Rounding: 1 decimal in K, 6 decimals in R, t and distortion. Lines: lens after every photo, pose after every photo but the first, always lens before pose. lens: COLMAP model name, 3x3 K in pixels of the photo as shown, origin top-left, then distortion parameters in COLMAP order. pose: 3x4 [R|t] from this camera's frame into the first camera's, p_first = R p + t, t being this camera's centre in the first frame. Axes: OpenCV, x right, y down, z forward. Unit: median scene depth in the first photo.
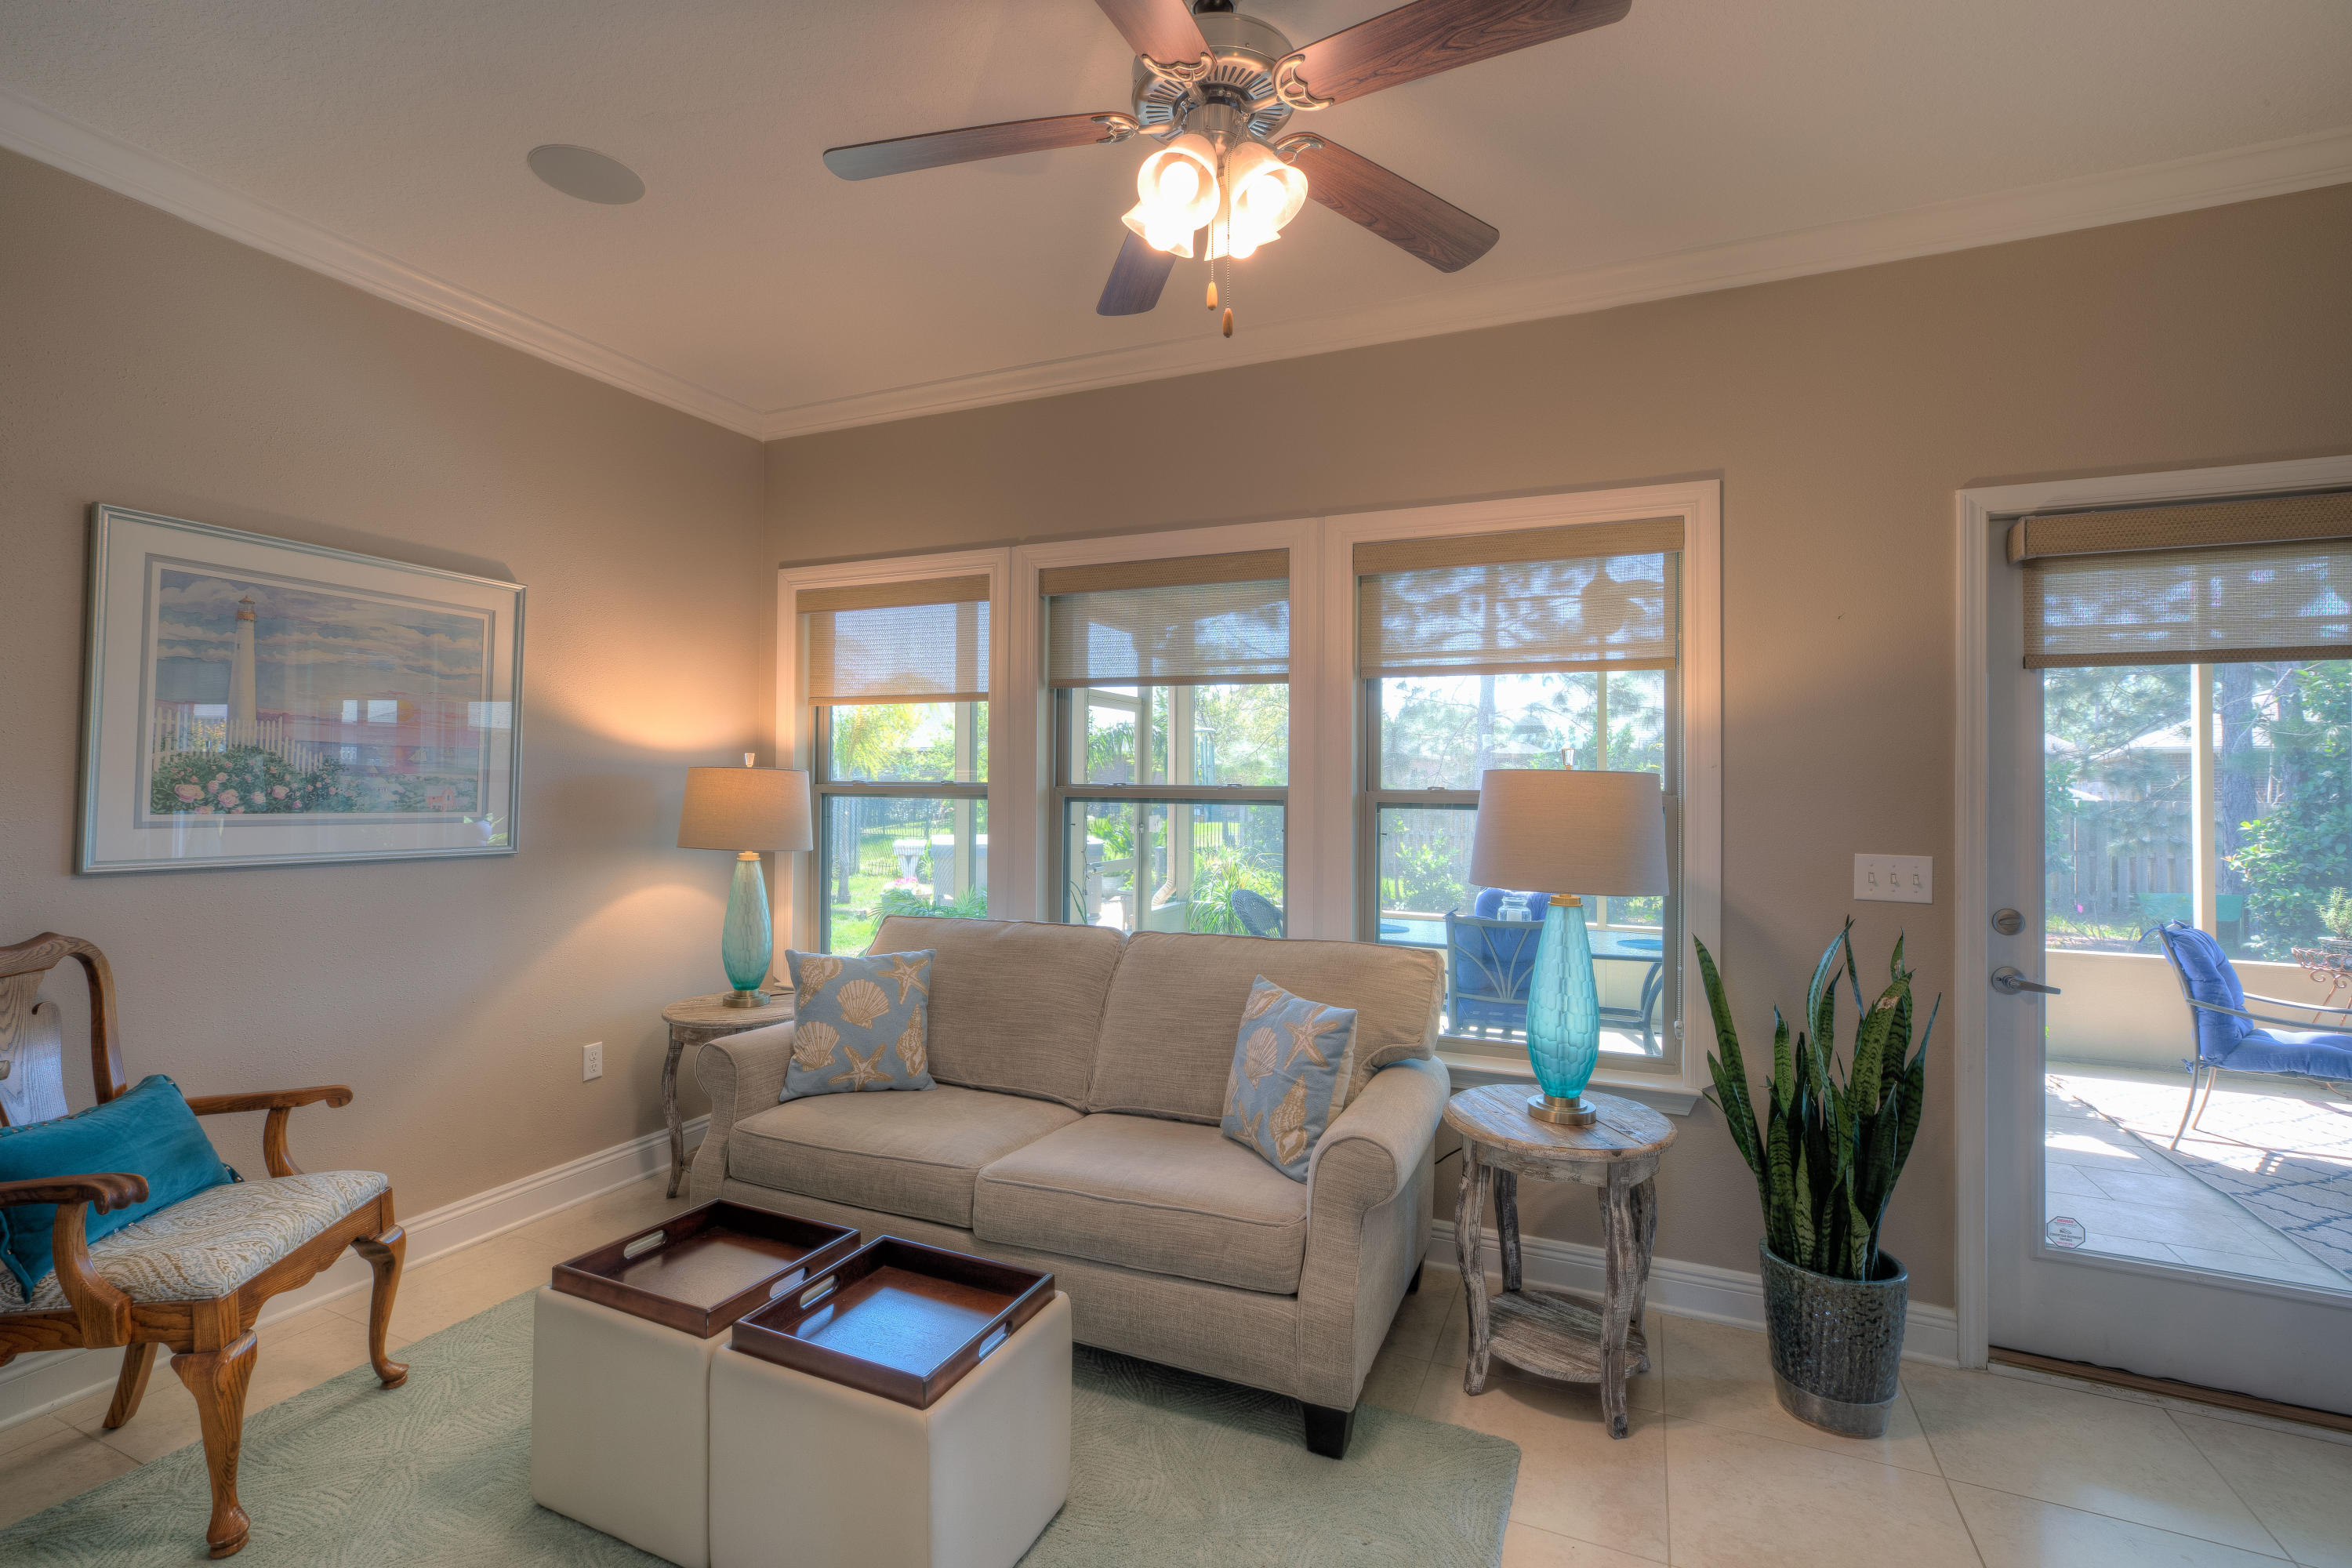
lens RADIAL K [[1082.2, 0, 1199.8], [0, 1082.2, 758.6], [0, 0, 1]] dist [-0.002554, 0.001804]
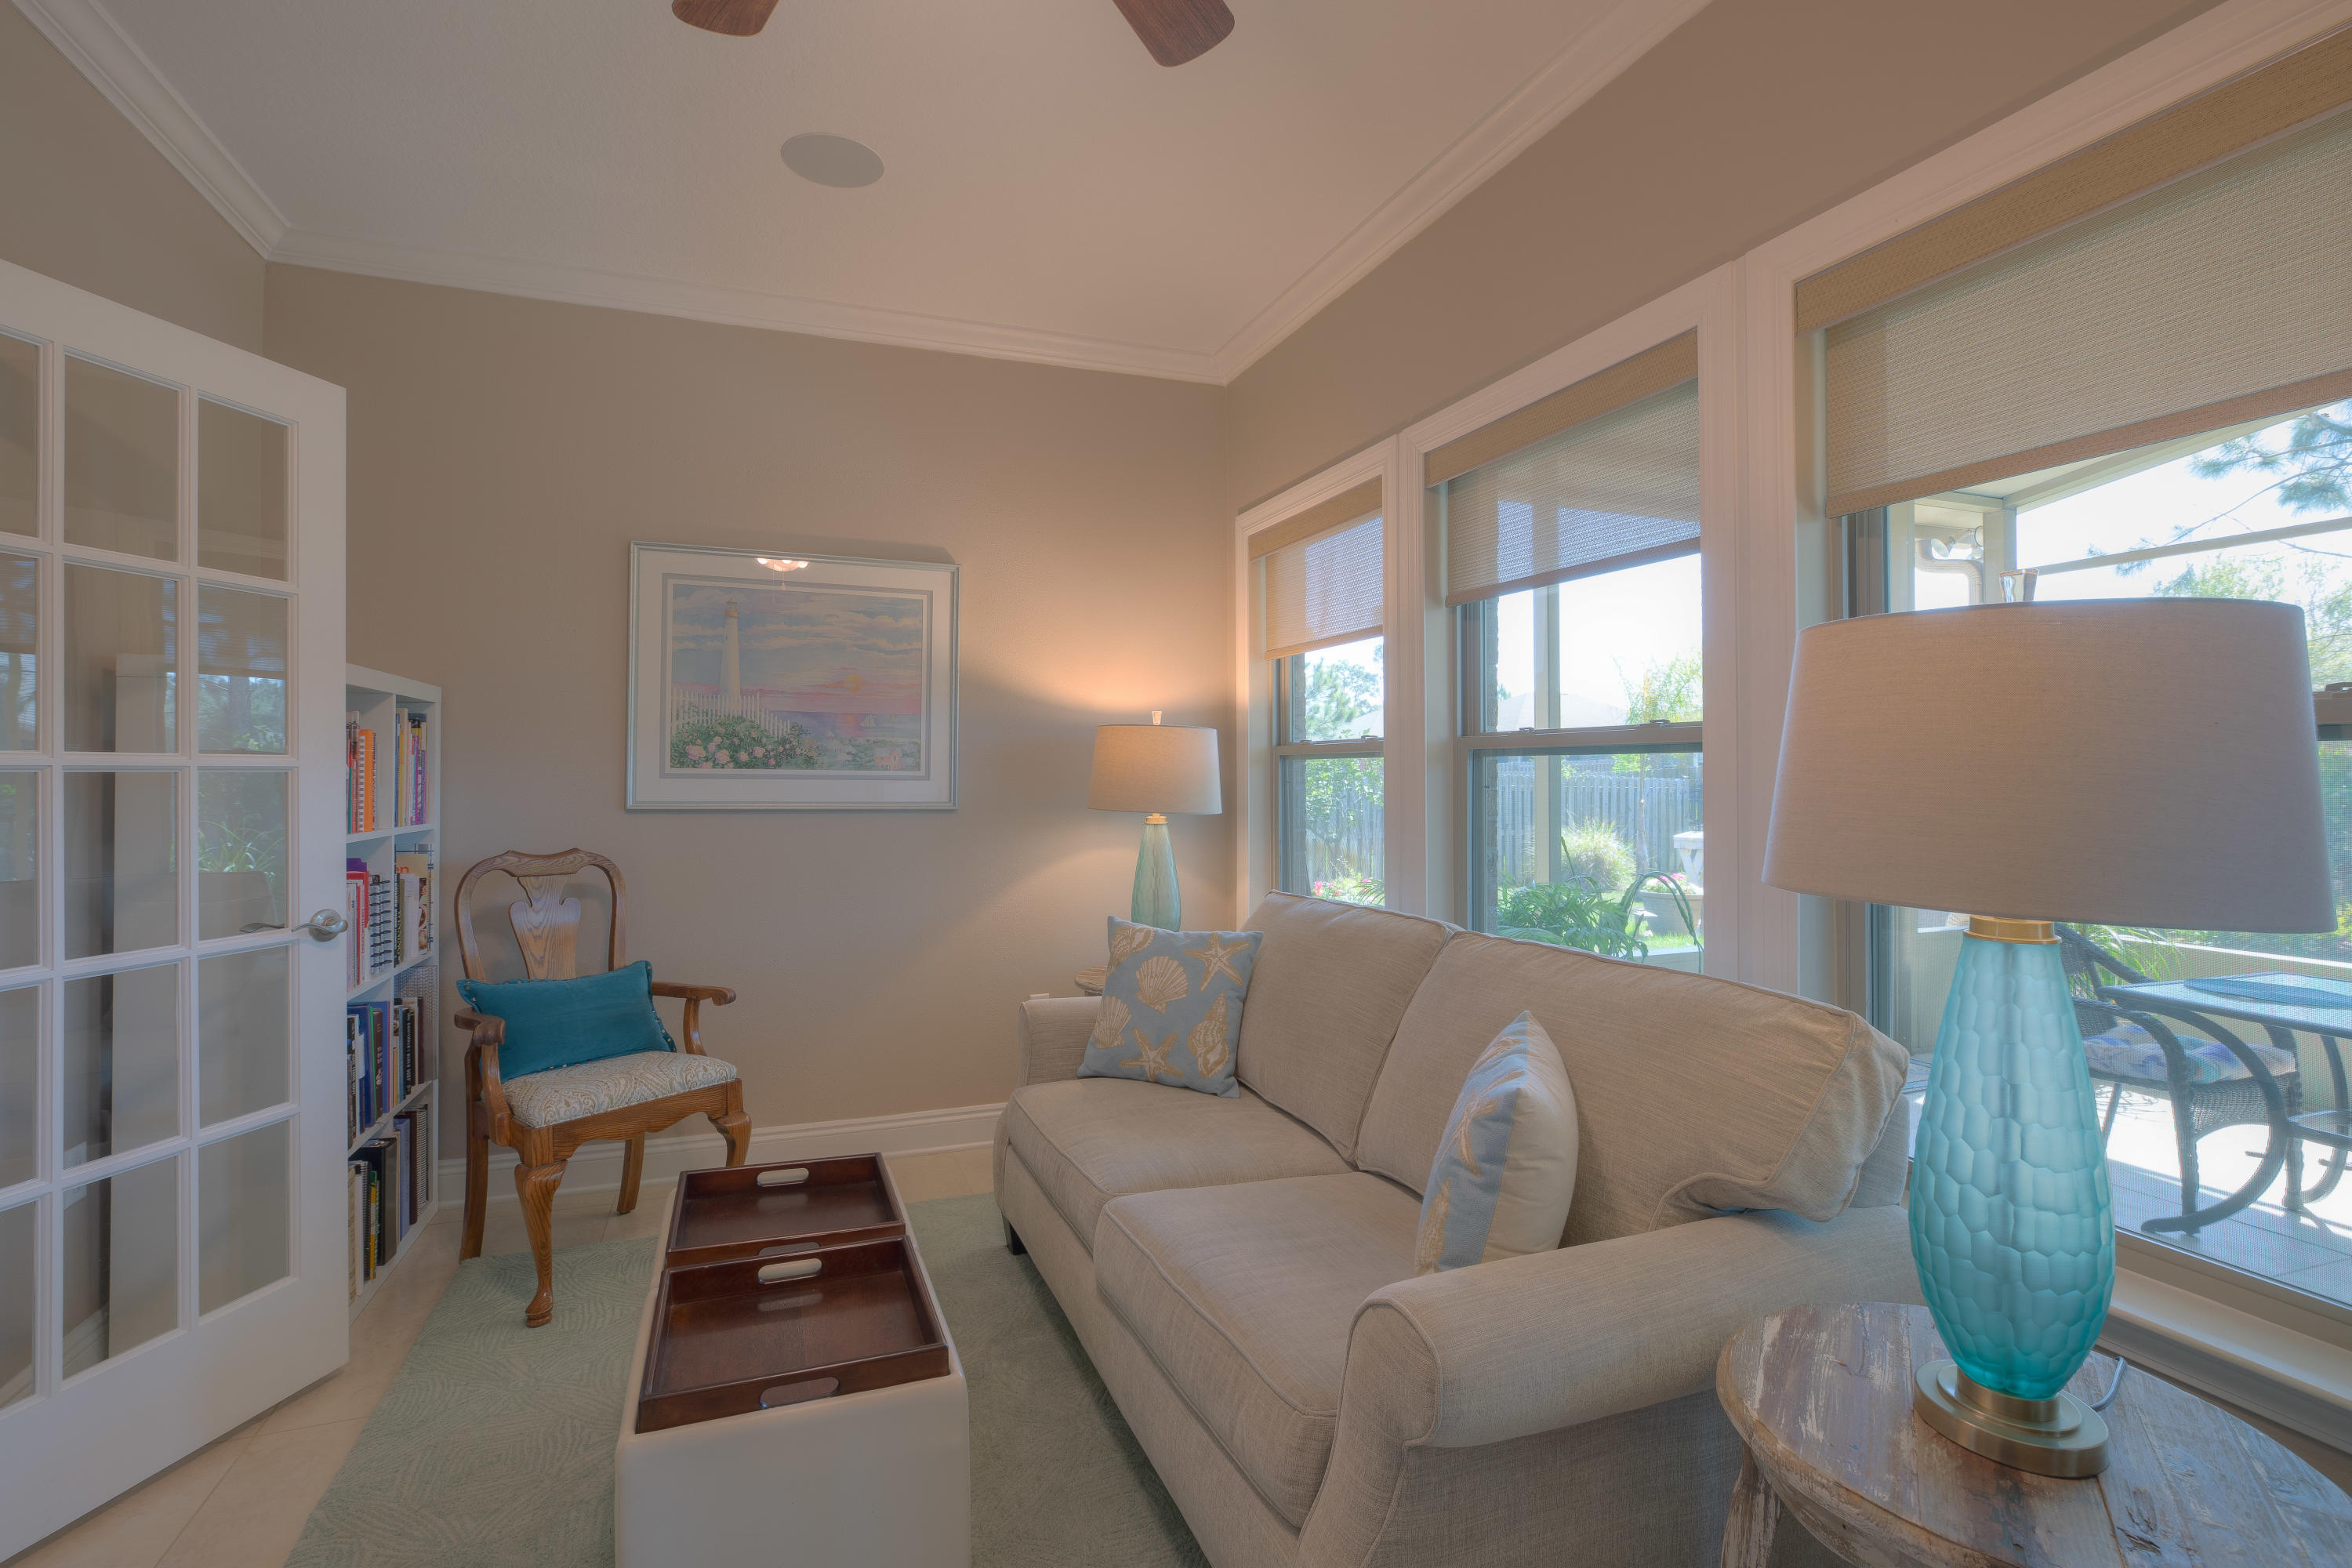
lens RADIAL K [[1120.3, 0, 1195.2], [0, 1120.3, 759.4], [0, 0, 1]] dist [-0.036926, 0.011428]
pose [[0.693895, -0.021350, -0.719759, 0.381747], [0.026402, 0.999643, -0.004199, 0.051656], [0.719592, -0.016089, 0.694211, 0.412735]]
